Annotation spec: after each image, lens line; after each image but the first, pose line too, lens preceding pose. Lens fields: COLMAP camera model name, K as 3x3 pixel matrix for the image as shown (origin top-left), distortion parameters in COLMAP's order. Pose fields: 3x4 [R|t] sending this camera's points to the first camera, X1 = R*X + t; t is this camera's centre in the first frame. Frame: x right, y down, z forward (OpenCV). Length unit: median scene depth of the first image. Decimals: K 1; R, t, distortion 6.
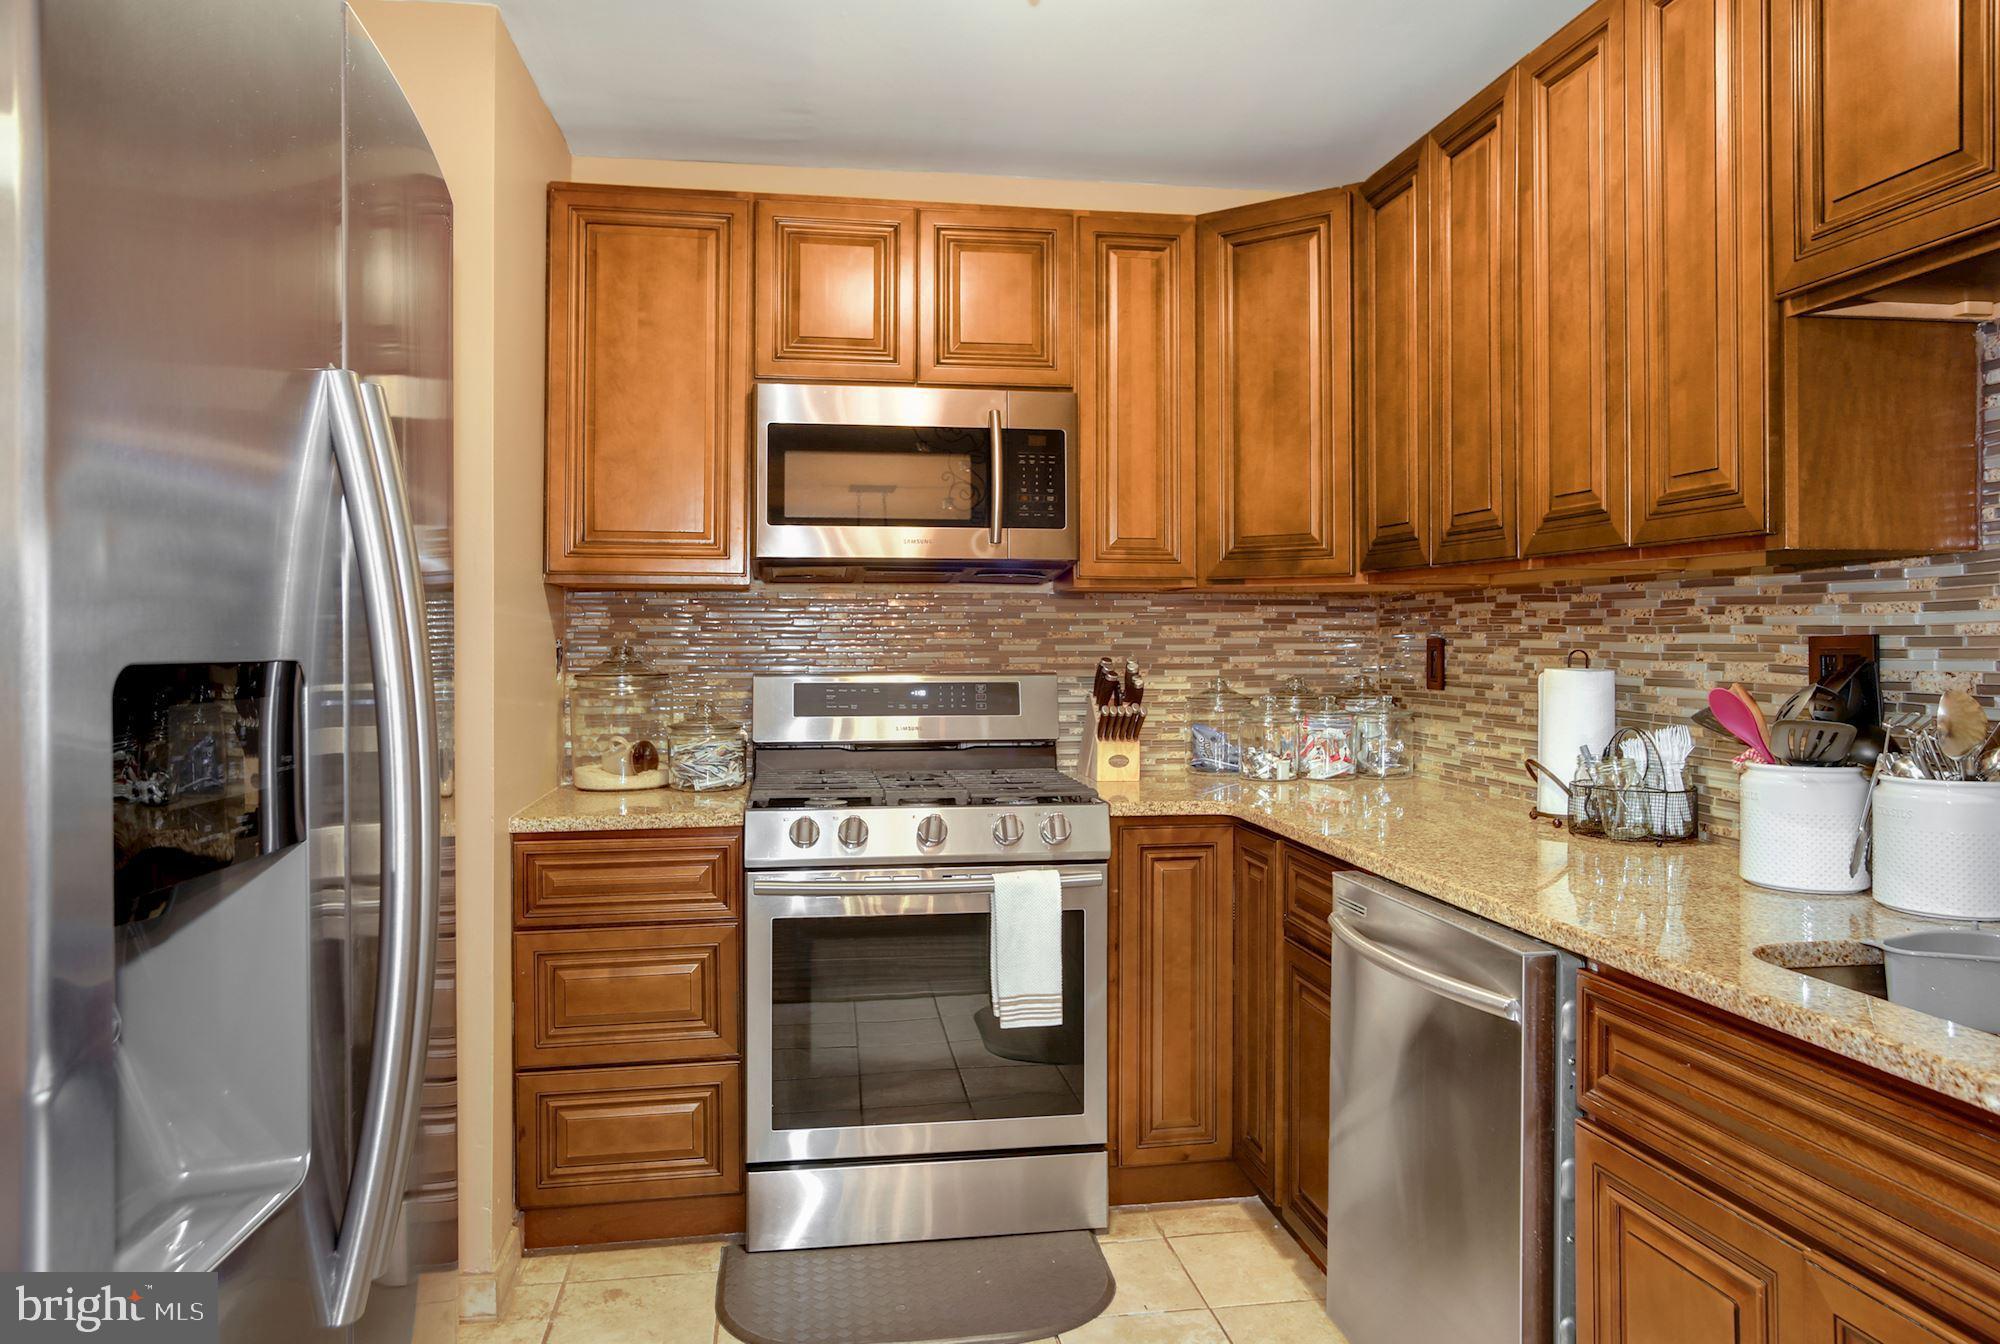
lens RADIAL K [[1279.7, 0, 1023.9], [0, 1279.7, 661.6], [0, 0, 1]] dist [-0.033108, 0.034915]
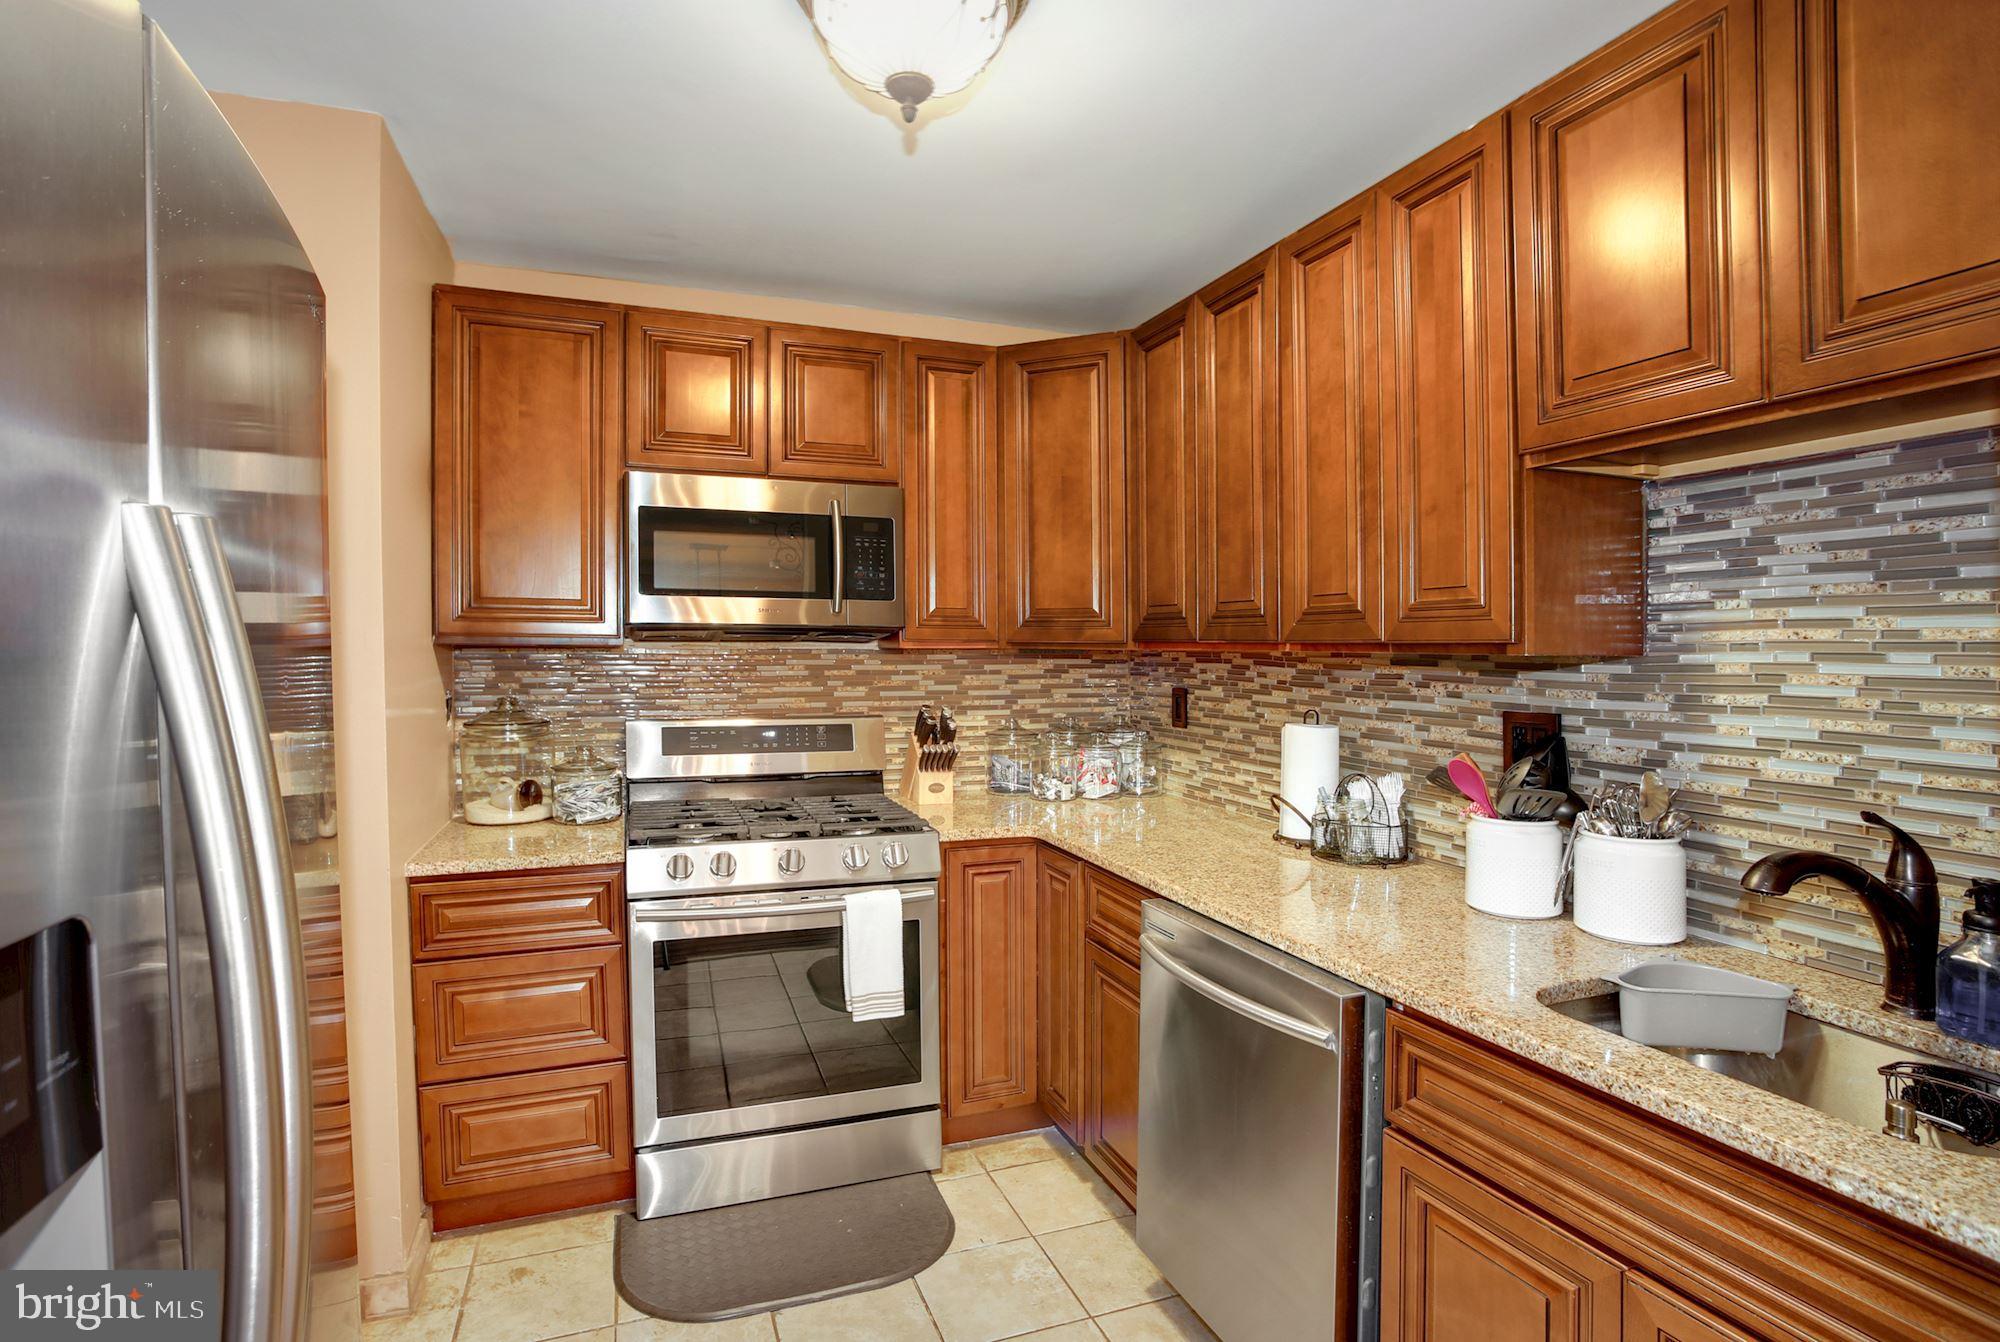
lens RADIAL K [[949.0, 0, 1007.8], [0, 949.0, 712.2], [0, 0, 1]] dist [-0.071223, 0.032694]
pose [[0.980689, -0.006667, 0.195459, -0.041668], [-0.000718, 0.999289, 0.037688, -0.034041], [-0.195571, -0.037101, 0.979987, 0.102288]]
